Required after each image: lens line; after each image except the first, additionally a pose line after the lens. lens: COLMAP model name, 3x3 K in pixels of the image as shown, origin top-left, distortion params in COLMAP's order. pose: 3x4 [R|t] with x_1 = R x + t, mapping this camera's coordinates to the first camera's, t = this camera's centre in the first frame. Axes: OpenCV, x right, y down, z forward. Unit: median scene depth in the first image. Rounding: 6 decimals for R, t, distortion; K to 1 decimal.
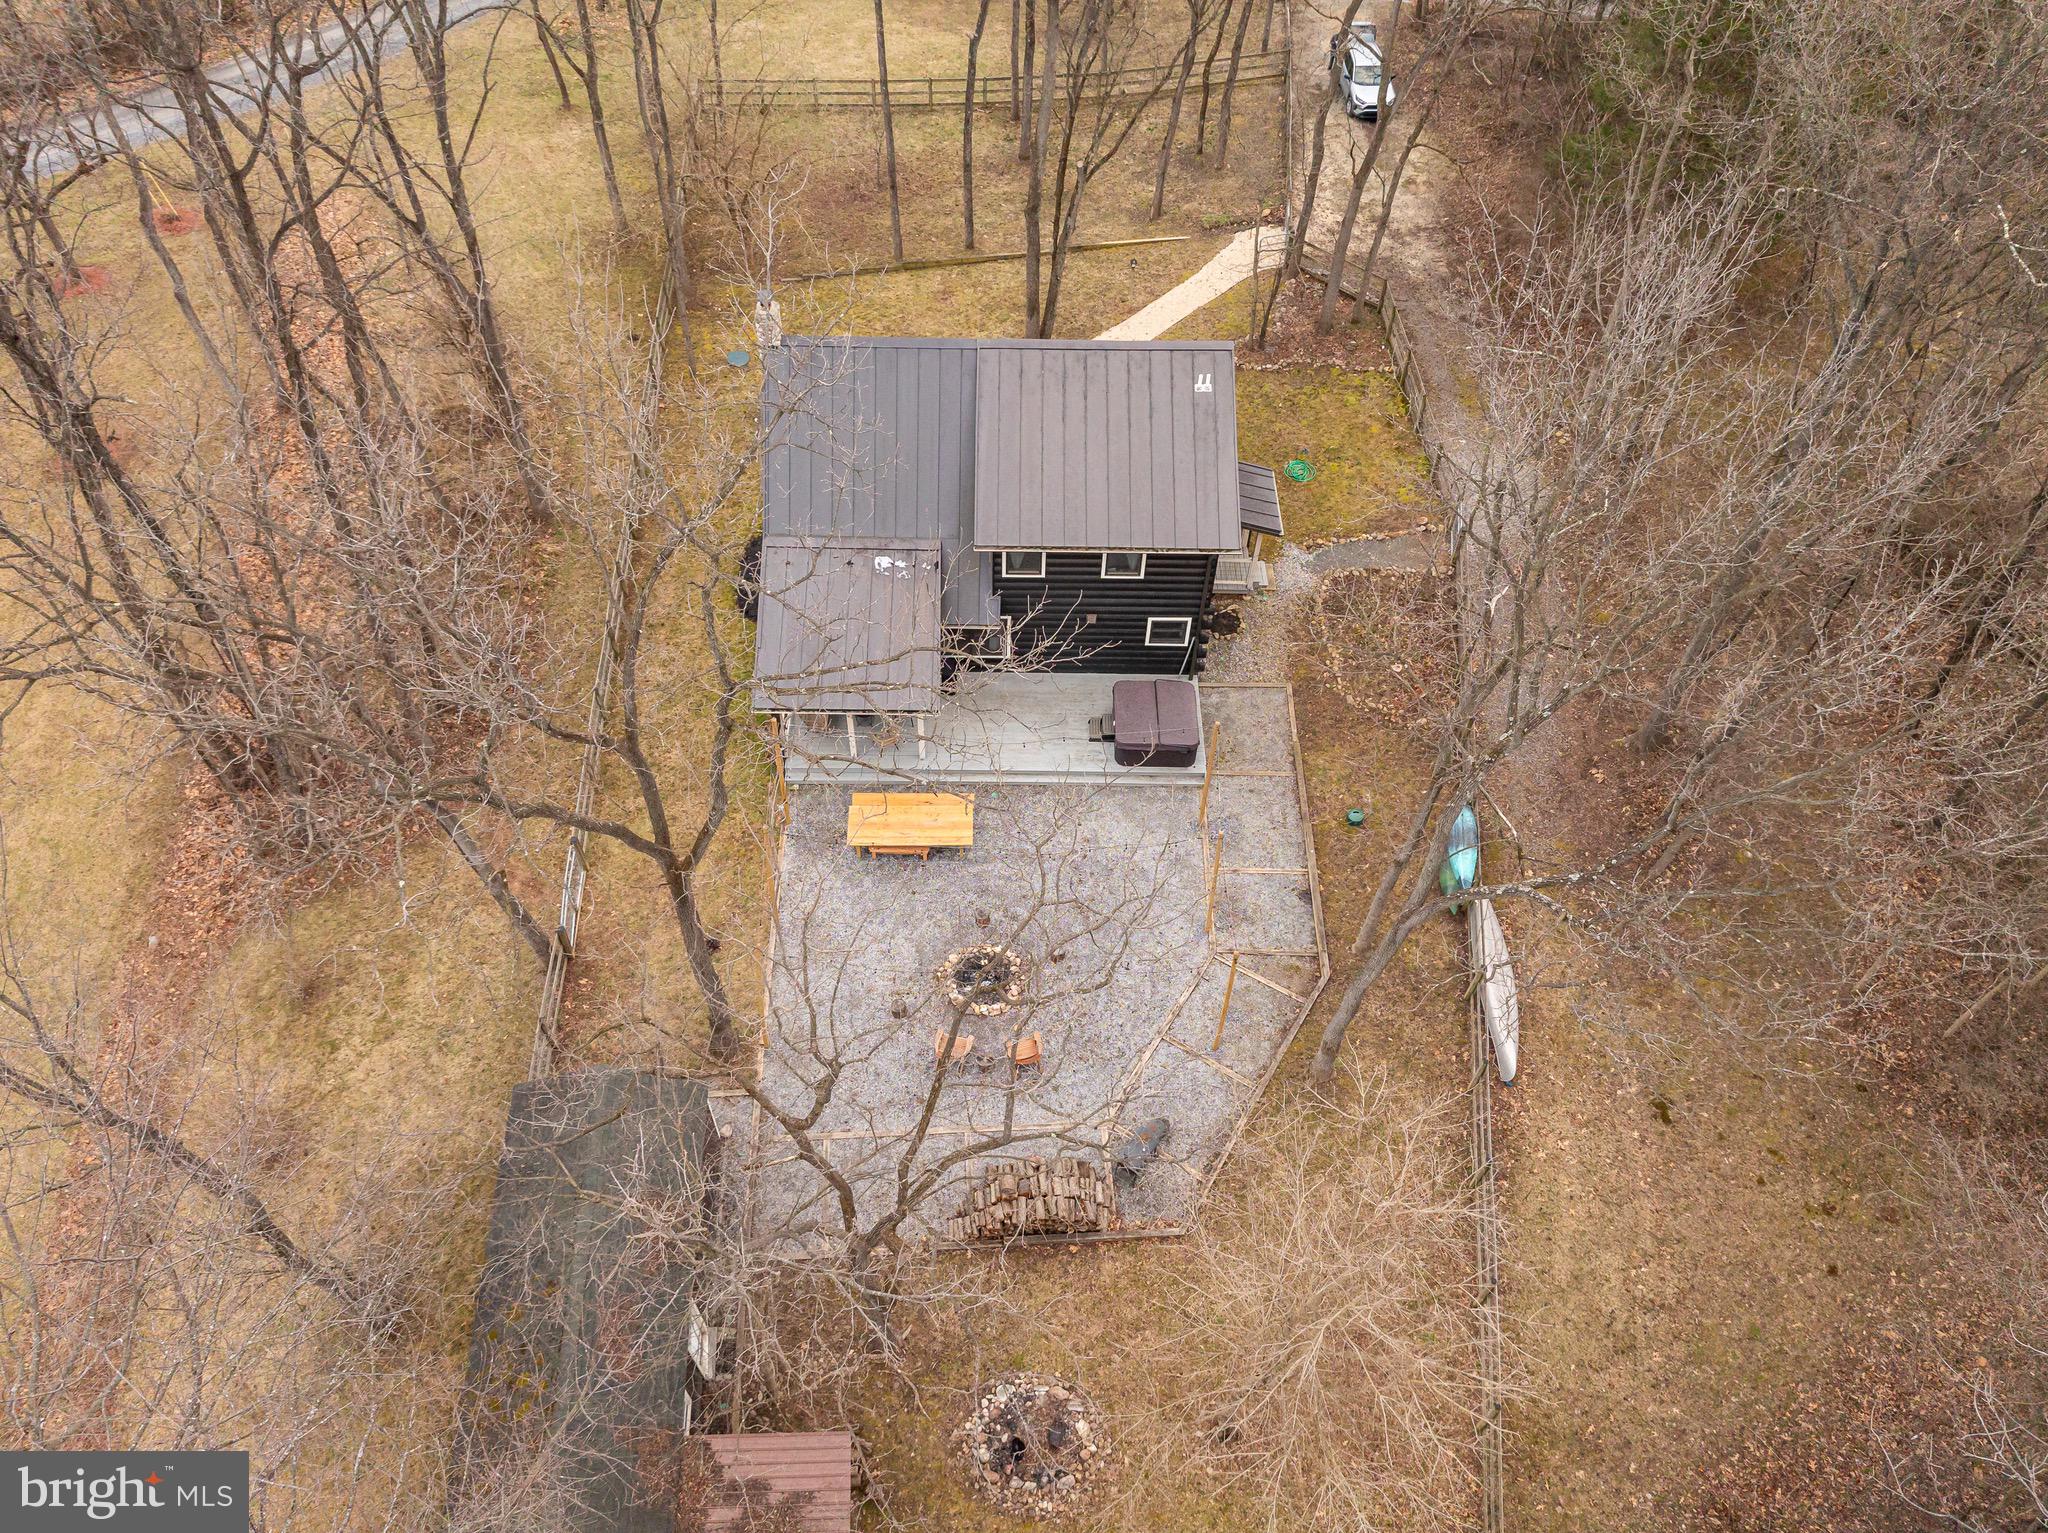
lens RADIAL K [[1452.3, 0, 1024.2], [0, 1452.3, 762.8], [0, 0, 1]] dist [-0.044306, 0.012883]
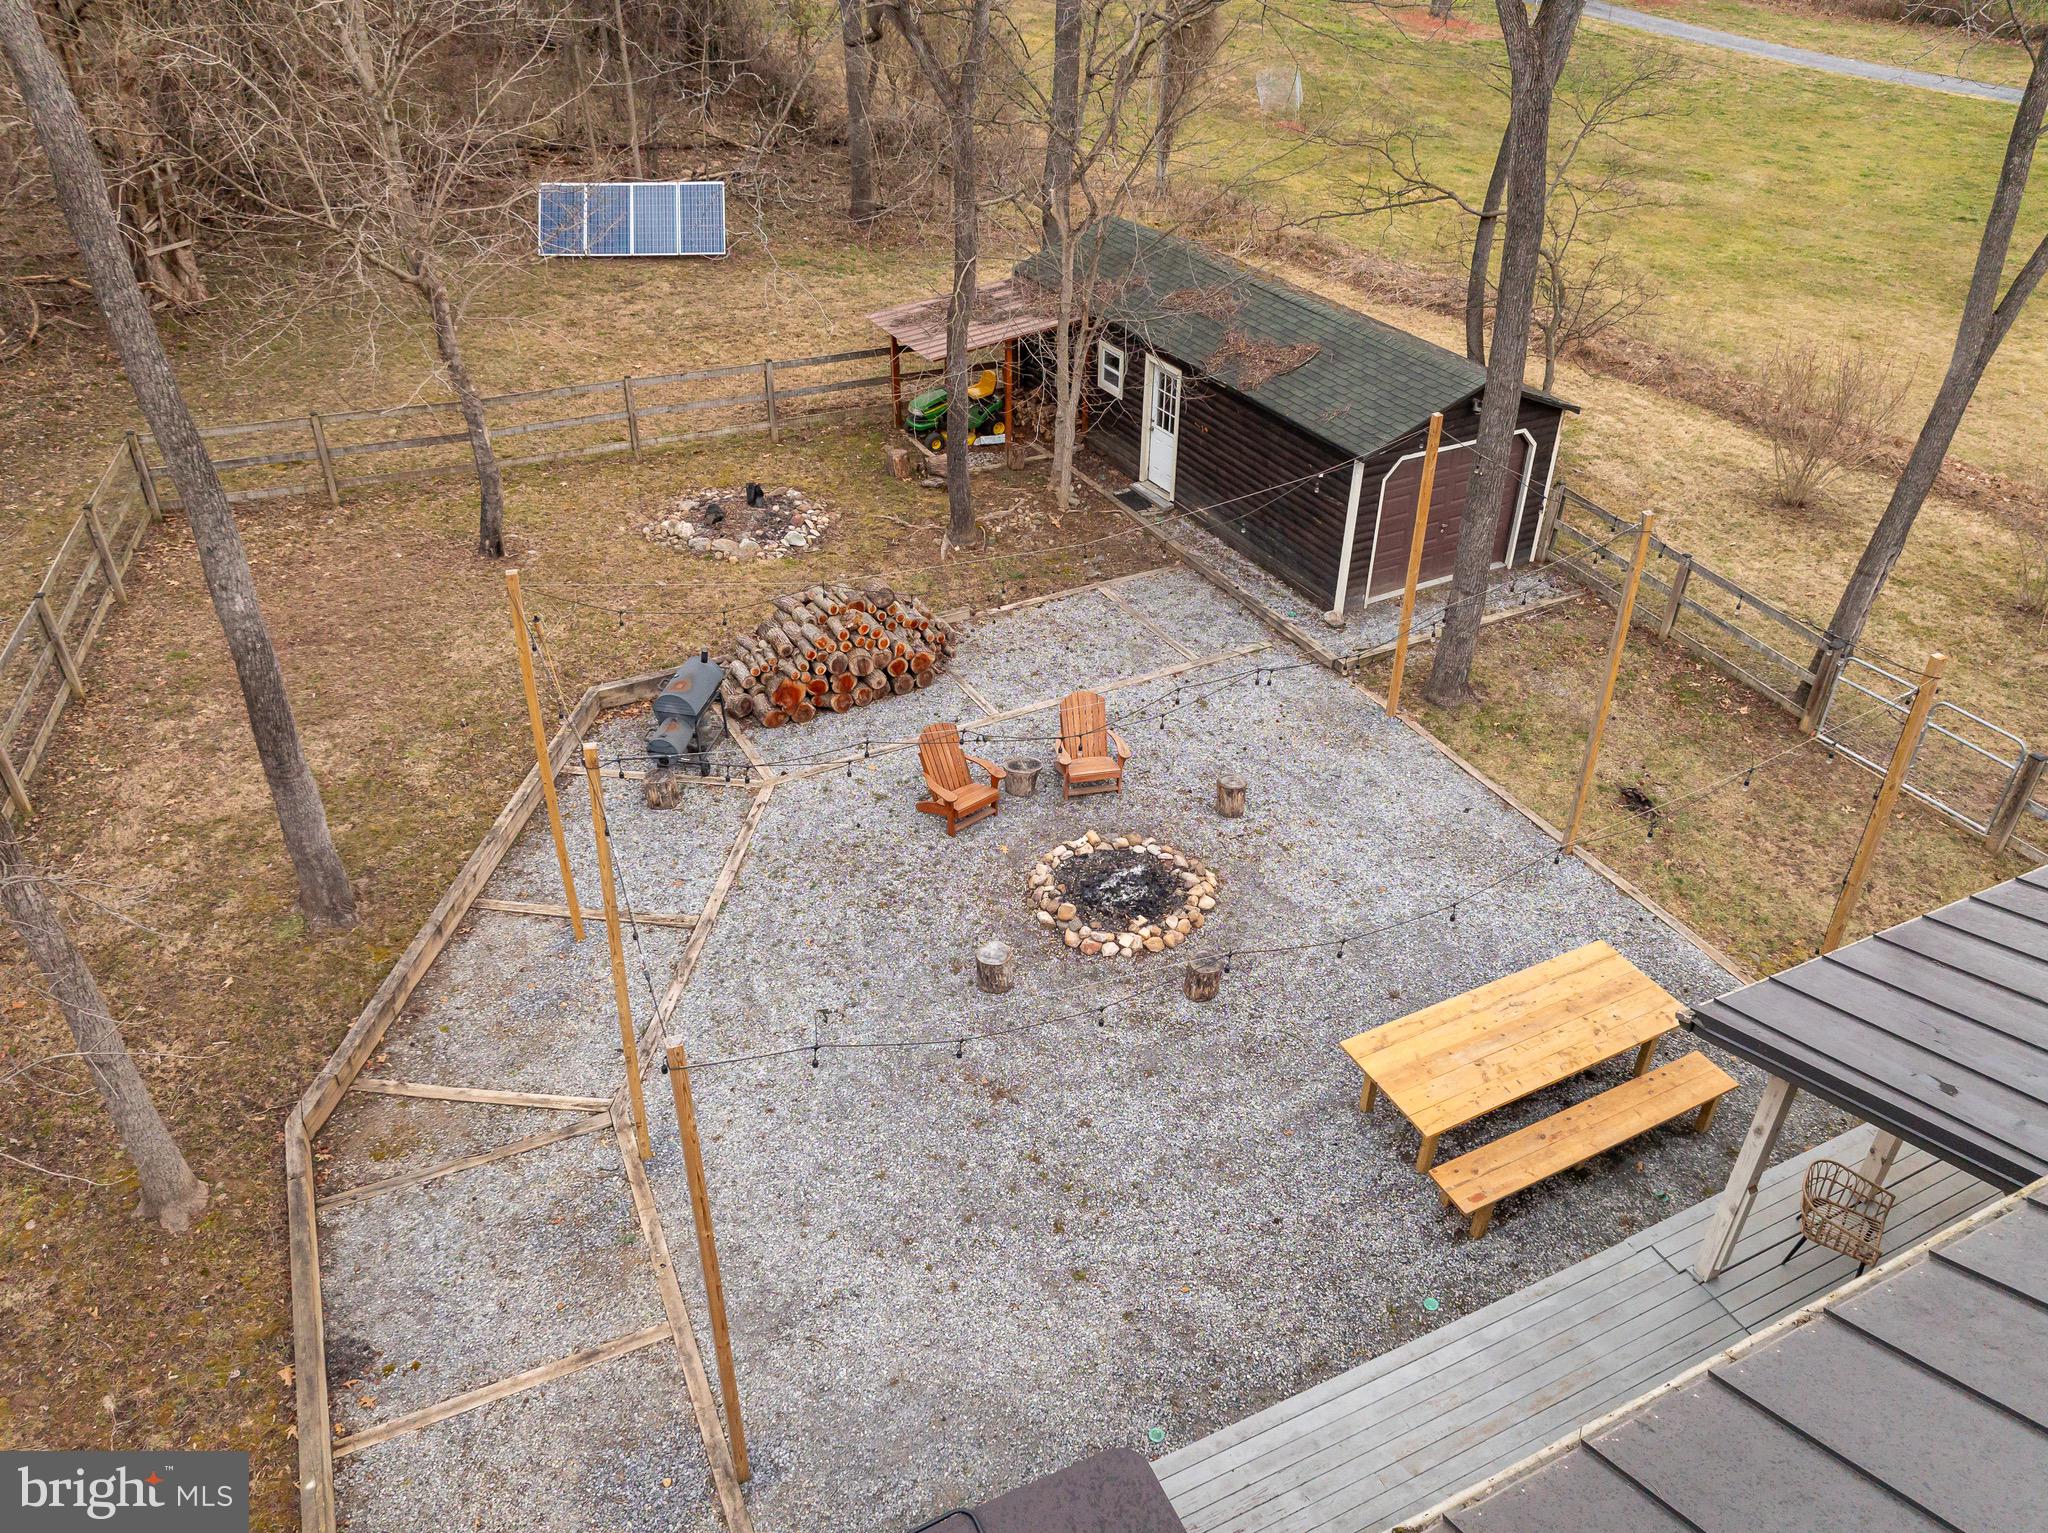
lens RADIAL K [[1452.3, 0, 1024.2], [0, 1452.3, 762.8], [0, 0, 1]] dist [-0.044306, 0.012883]
pose [[-0.903383, 0.216393, -0.370235, 0.141488], [-0.353873, 0.111493, 0.928624, -0.238153], [0.242226, 0.969919, -0.024145, 0.870745]]
